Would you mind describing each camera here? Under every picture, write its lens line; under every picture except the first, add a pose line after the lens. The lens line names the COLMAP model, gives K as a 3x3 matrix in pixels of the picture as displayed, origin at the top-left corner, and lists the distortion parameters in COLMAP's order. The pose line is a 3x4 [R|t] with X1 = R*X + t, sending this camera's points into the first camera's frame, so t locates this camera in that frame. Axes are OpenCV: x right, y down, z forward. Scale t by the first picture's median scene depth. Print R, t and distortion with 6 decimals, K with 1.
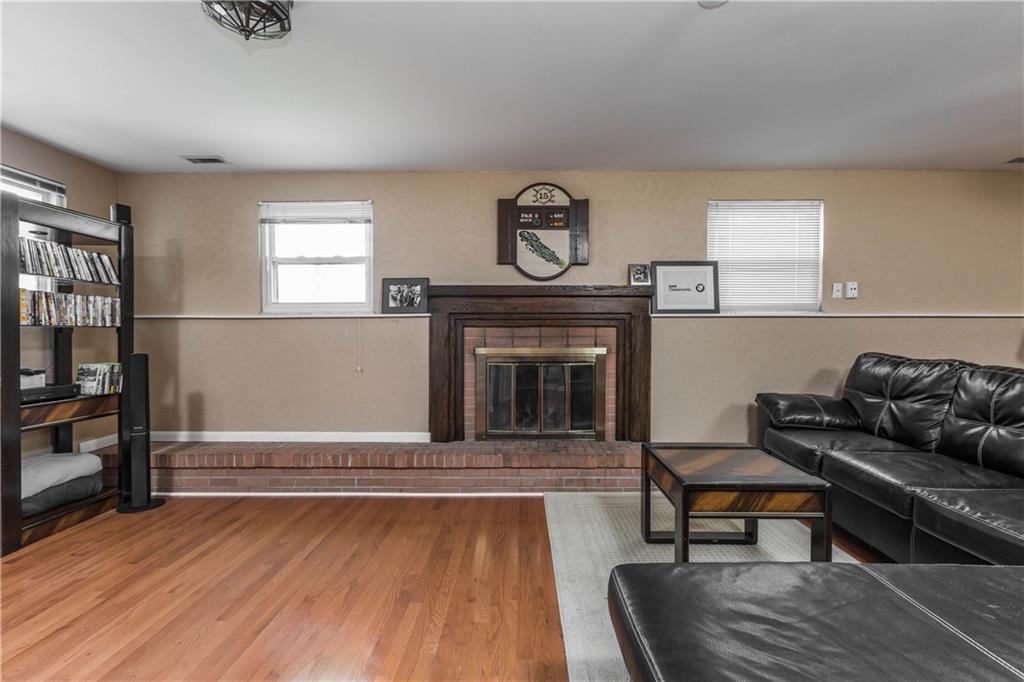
lens RADIAL K [[465.7, 0, 515.0], [0, 465.7, 340.7], [0, 0, 1]] dist [-0.006032, -0.000796]
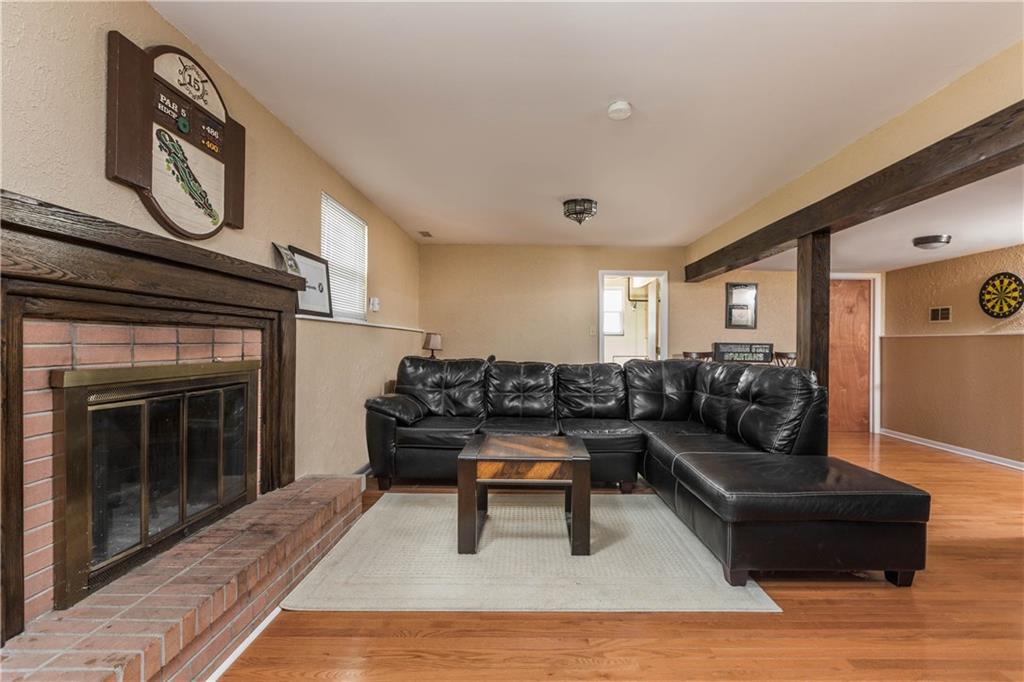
lens RADIAL K [[465.7, 0, 518.2], [0, 465.7, 346.0], [0, 0, 1]] dist [-0.006032, -0.000796]
pose [[0.031687, -0.004608, 0.999487, -0.464146], [-0.000084, 0.999989, 0.004613, -0.008522], [-0.999498, -0.000230, 0.031686, 0.607037]]
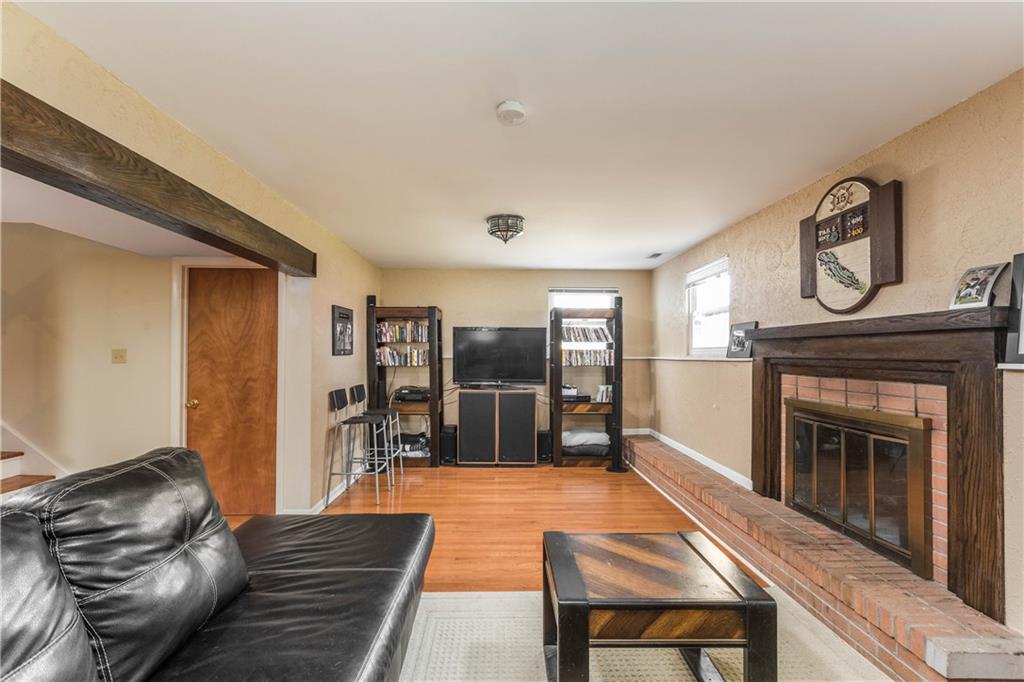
lens RADIAL K [[465.7, 0, 510.4], [0, 465.7, 345.2], [0, 0, 1]] dist [-0.006032, -0.000796]
pose [[0.023715, -0.014729, -0.999610, 0.773827], [-0.010614, 0.999831, -0.014984, -0.064575], [0.999662, 0.010965, 0.023555, 0.466174]]
